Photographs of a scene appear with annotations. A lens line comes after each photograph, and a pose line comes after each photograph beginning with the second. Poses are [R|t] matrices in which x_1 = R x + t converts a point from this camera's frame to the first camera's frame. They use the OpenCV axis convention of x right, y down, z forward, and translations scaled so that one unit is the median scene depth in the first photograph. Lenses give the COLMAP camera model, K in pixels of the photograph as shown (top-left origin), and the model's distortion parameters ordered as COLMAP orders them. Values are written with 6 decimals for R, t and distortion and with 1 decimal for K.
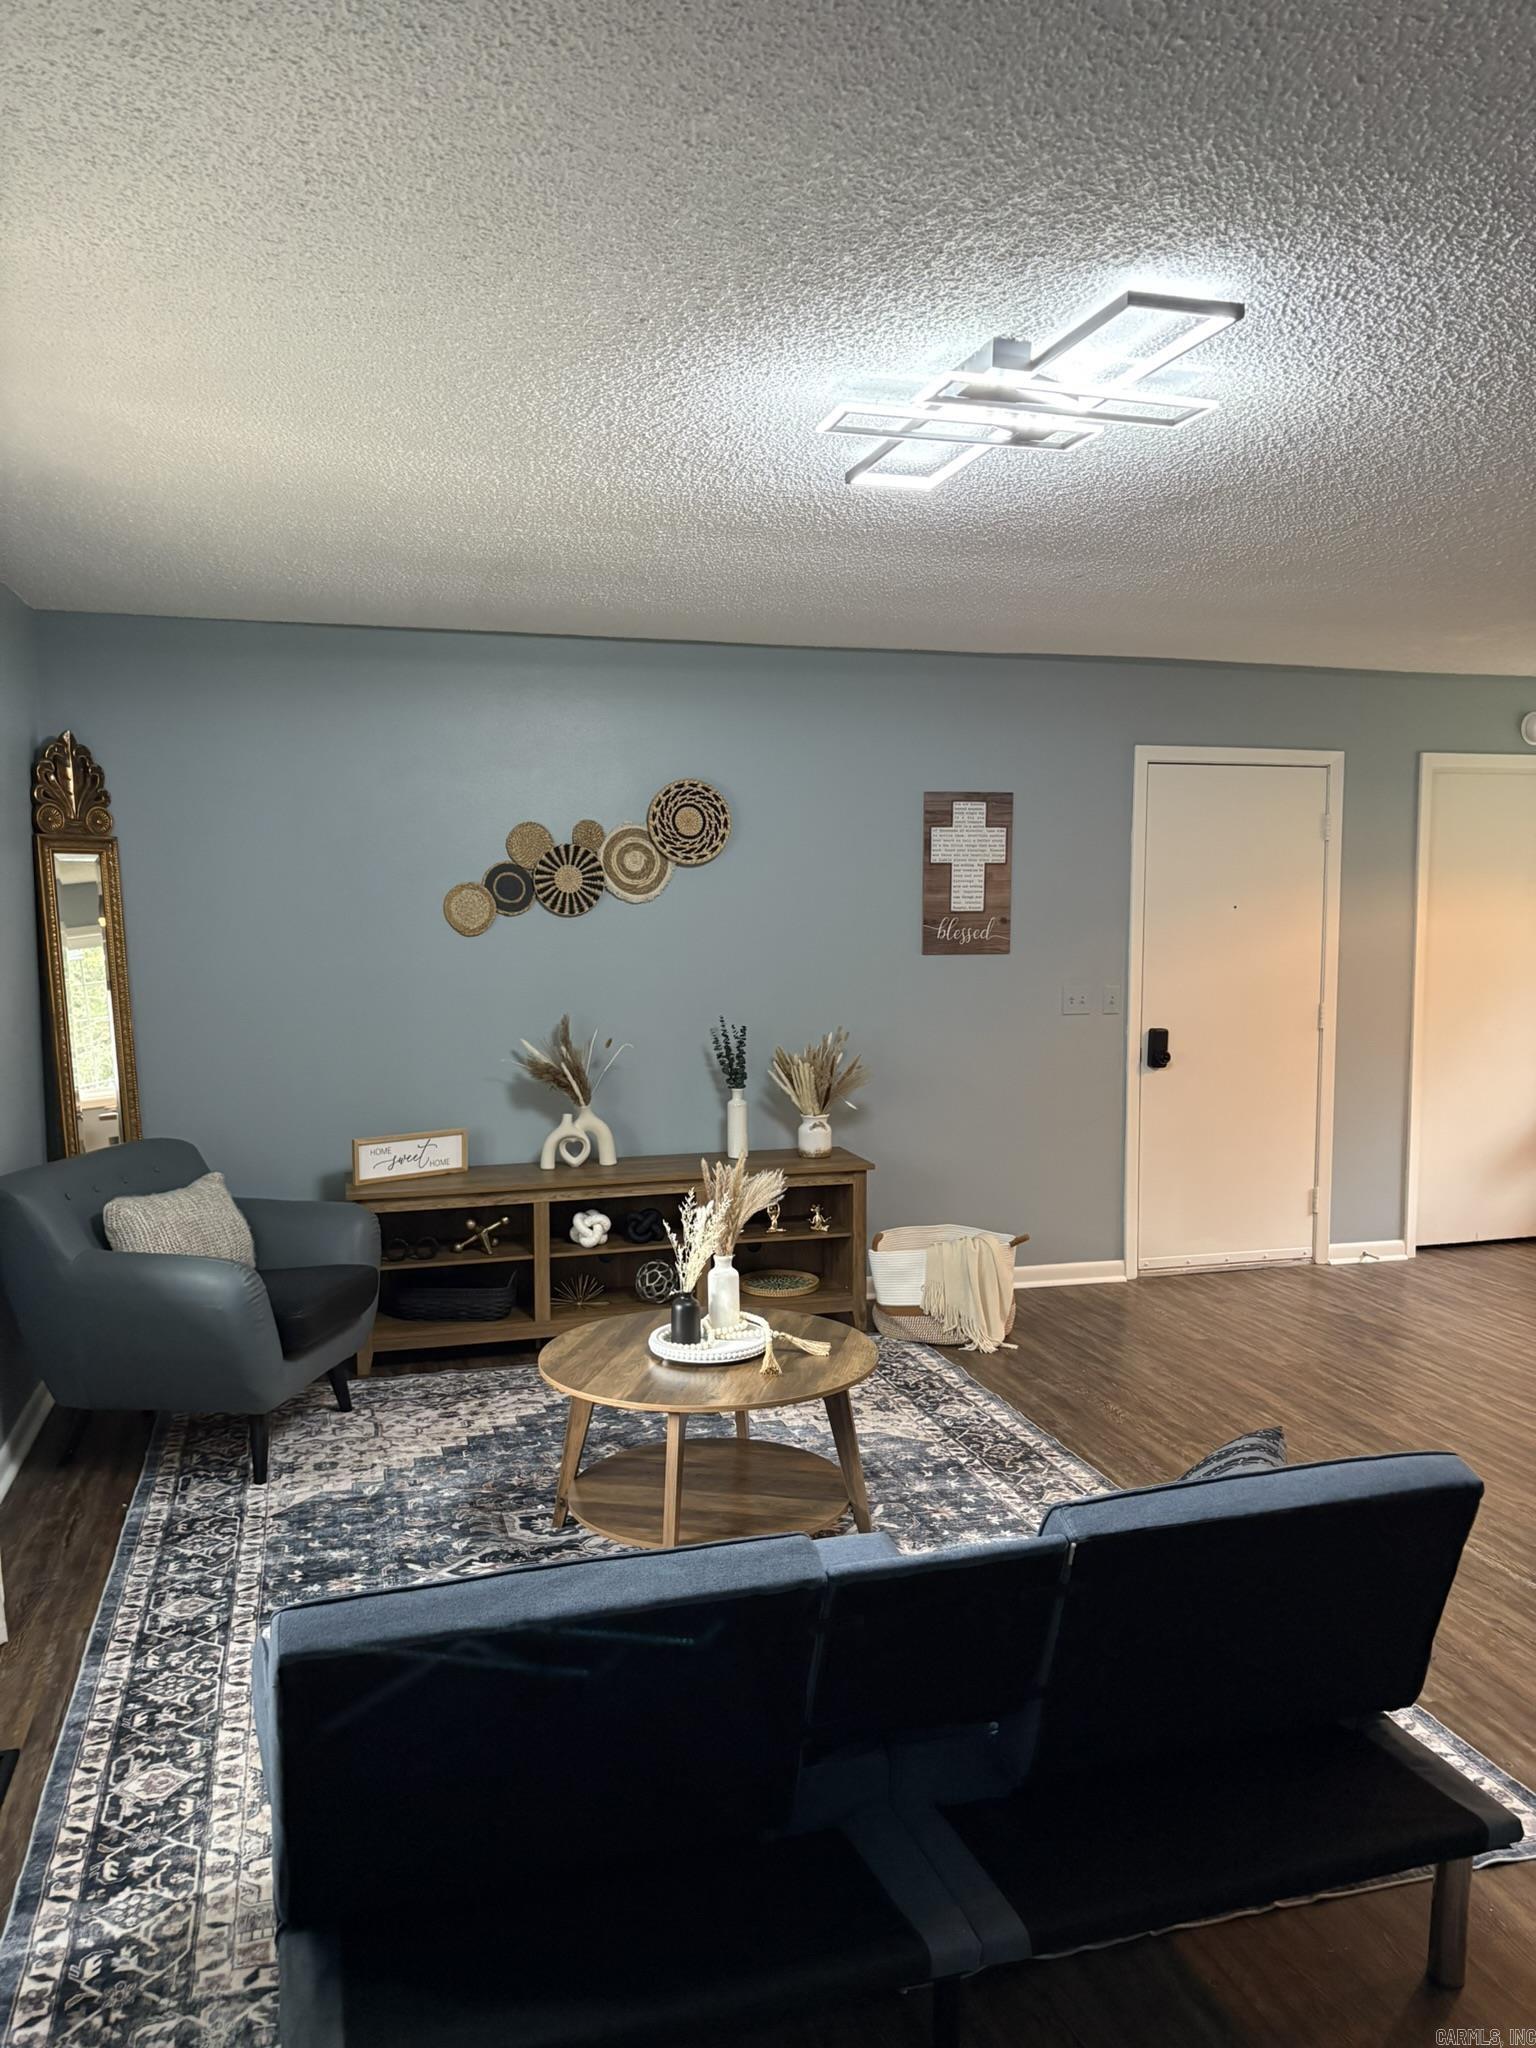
lens RADIAL K [[1542.2, 0, 766.2], [0, 1542.2, 1033.7], [0, 0, 1]] dist [0.038539, -0.038505]
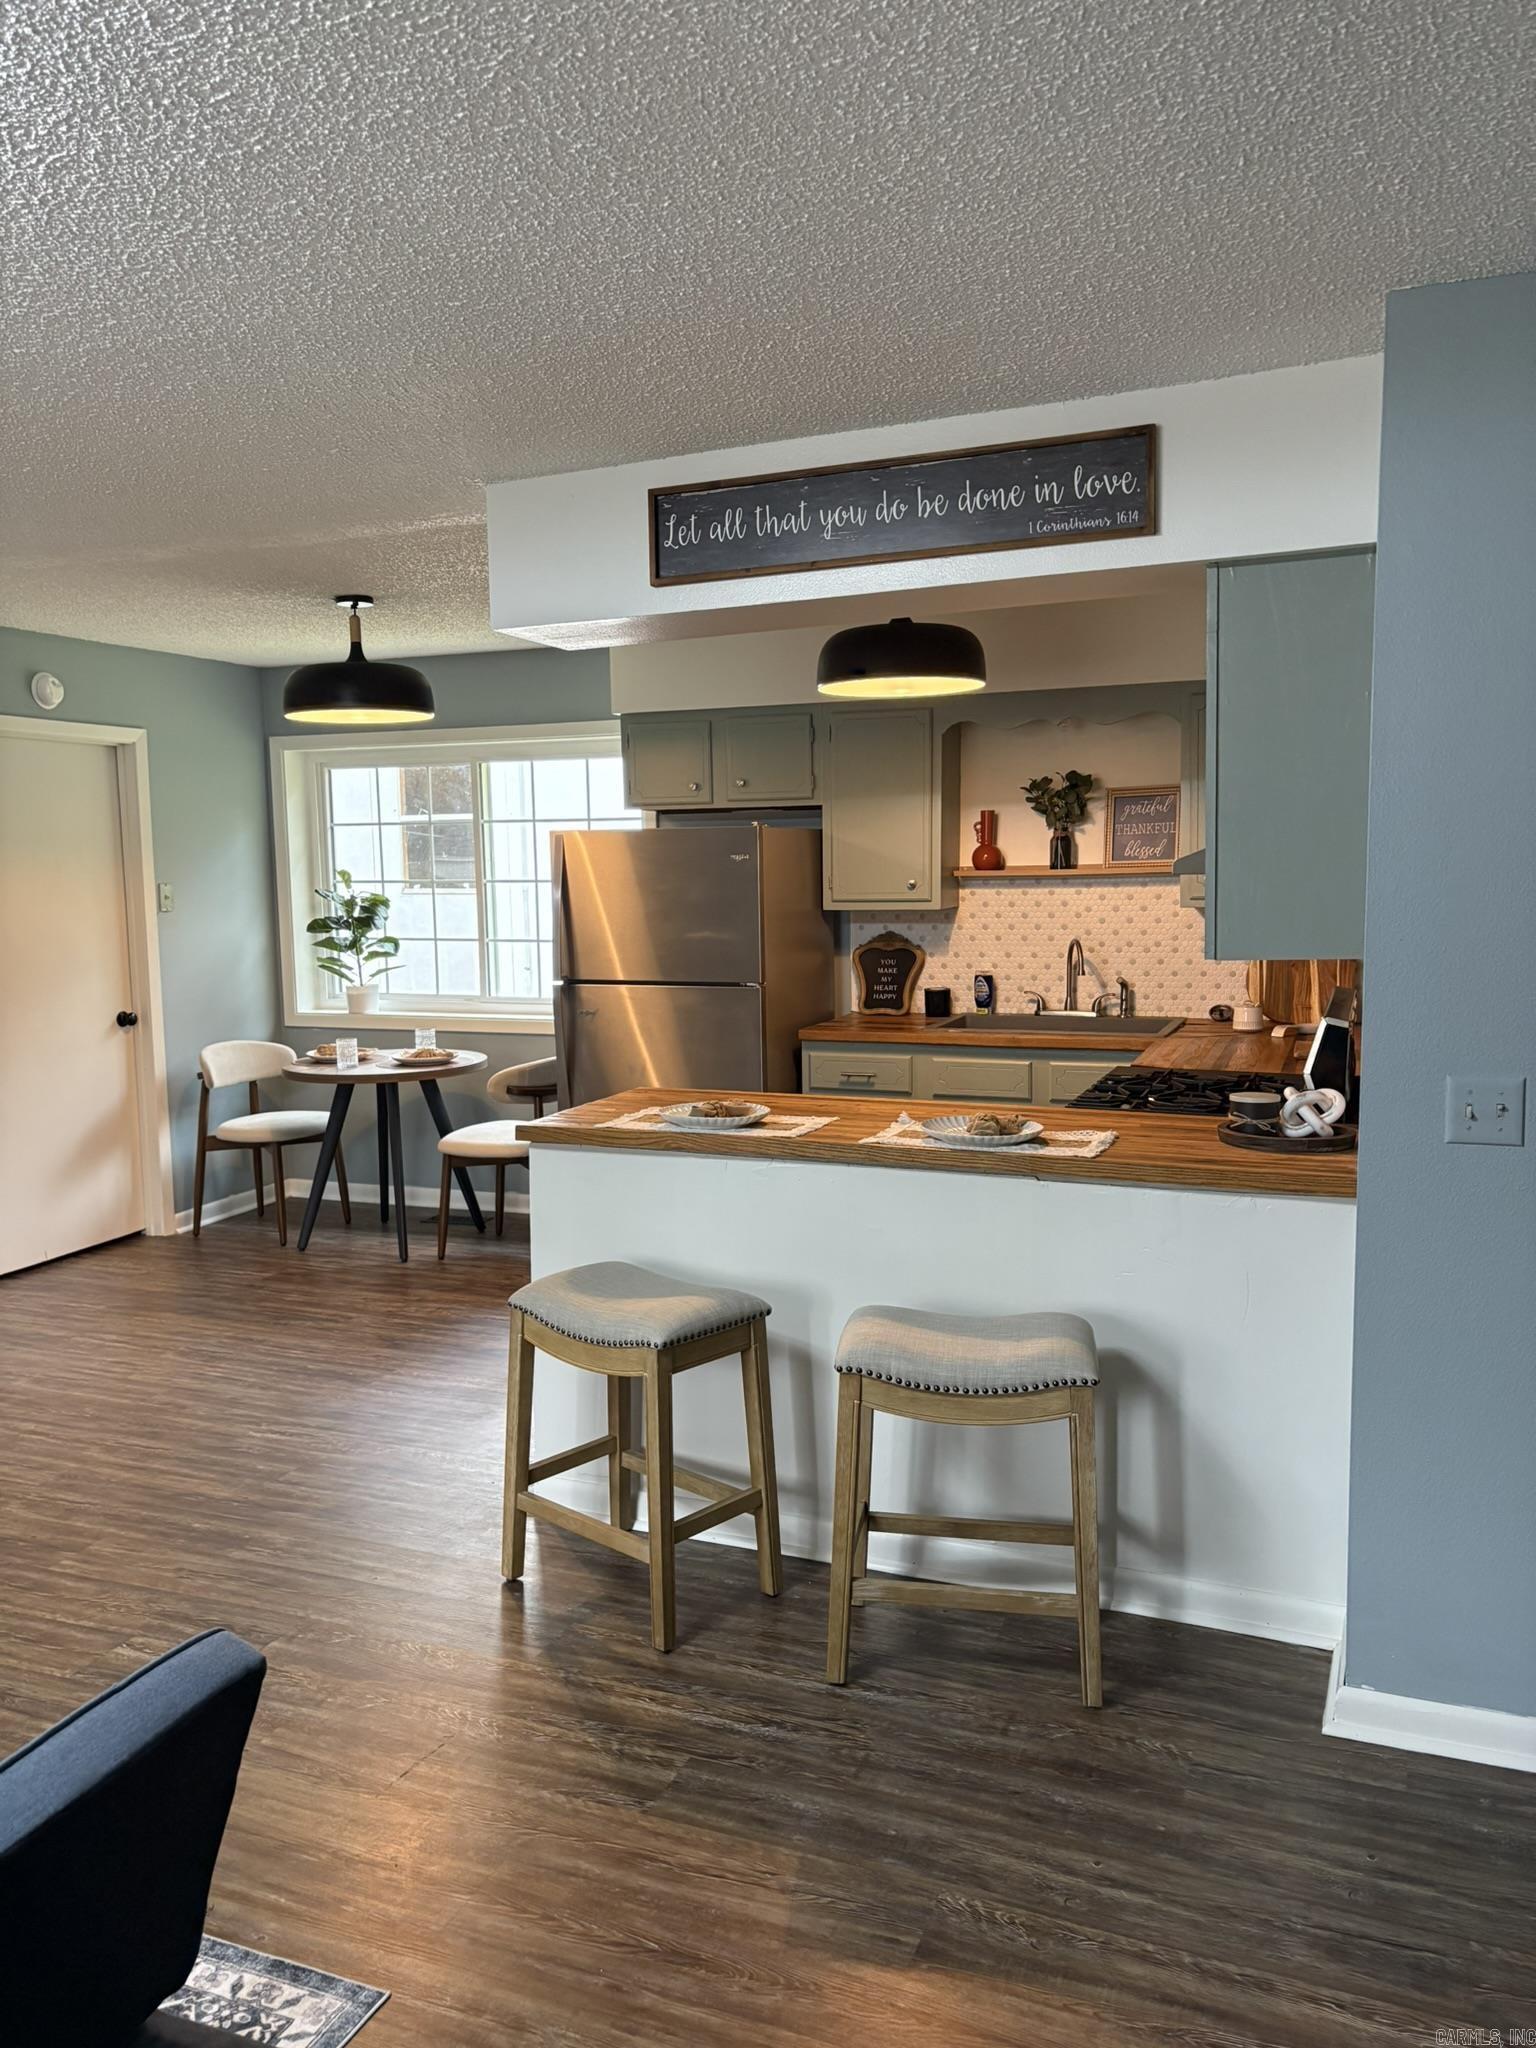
lens RADIAL K [[1542.2, 0, 766.2], [0, 1542.2, 1033.7], [0, 0, 1]] dist [0.038539, -0.038505]
pose [[0.611196, -0.095491, 0.785698, 0.028473], [0.087769, 0.994750, 0.052622, -0.011560], [-0.786598, 0.036797, 0.616369, 0.172743]]
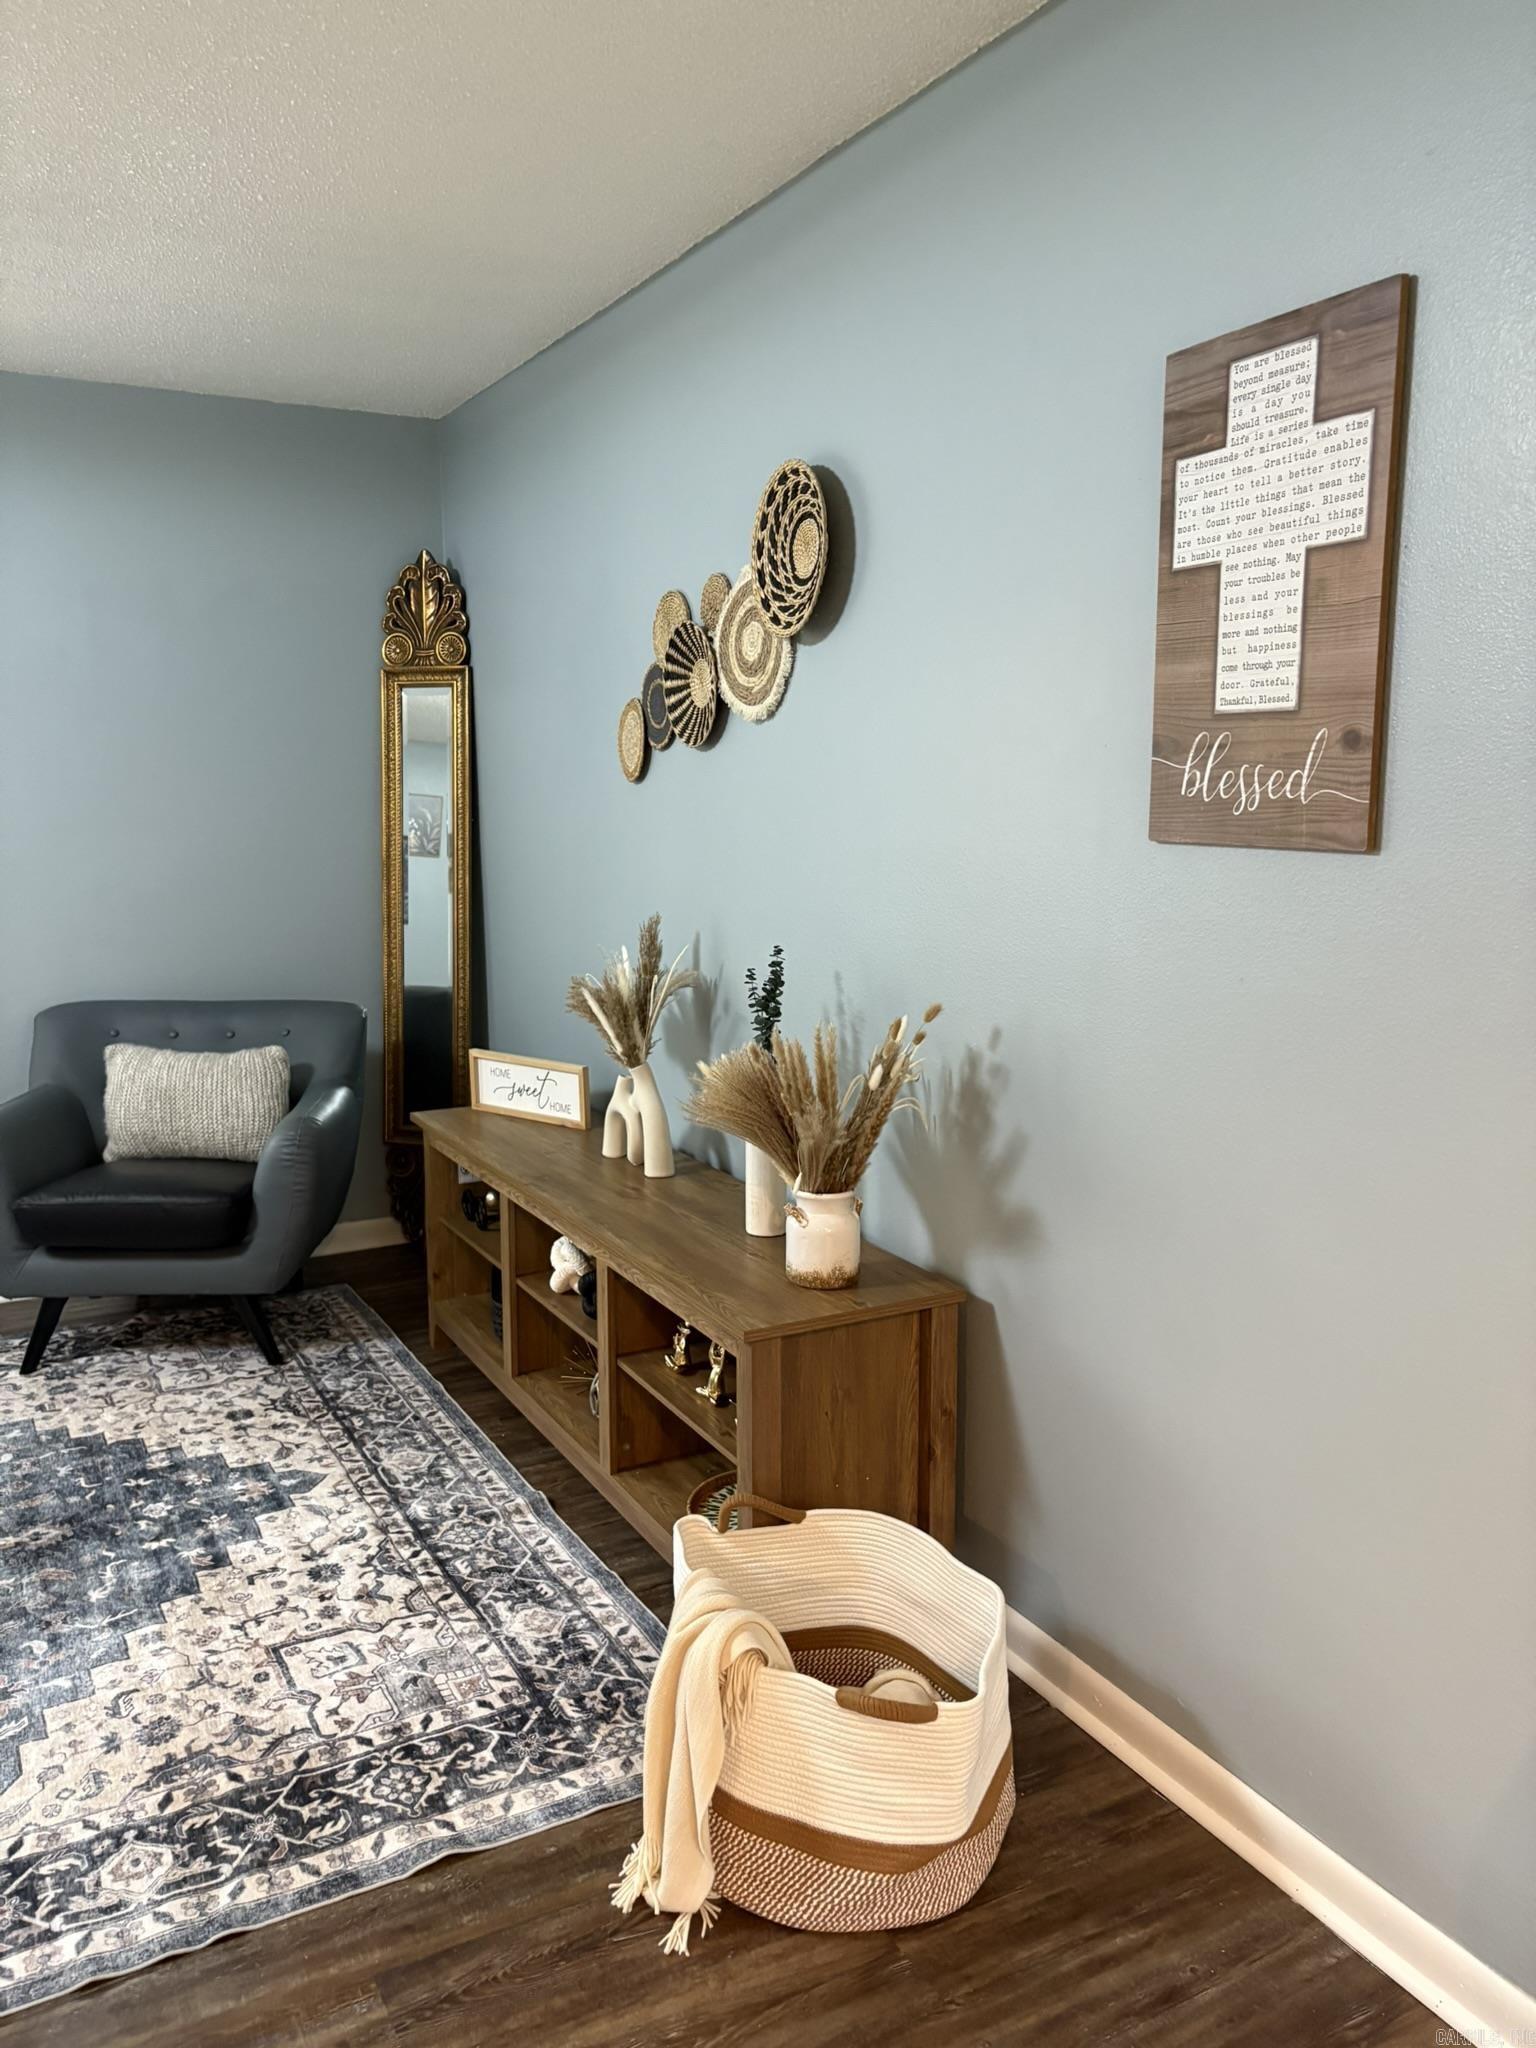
lens RADIAL K [[1542.2, 0, 766.2], [0, 1542.2, 1033.7], [0, 0, 1]] dist [0.038539, -0.038505]
pose [[0.226018, 0.154336, -0.961819, 0.564988], [-0.093492, 0.986248, 0.136286, -0.063579], [0.969626, 0.059119, 0.237339, 1.099346]]
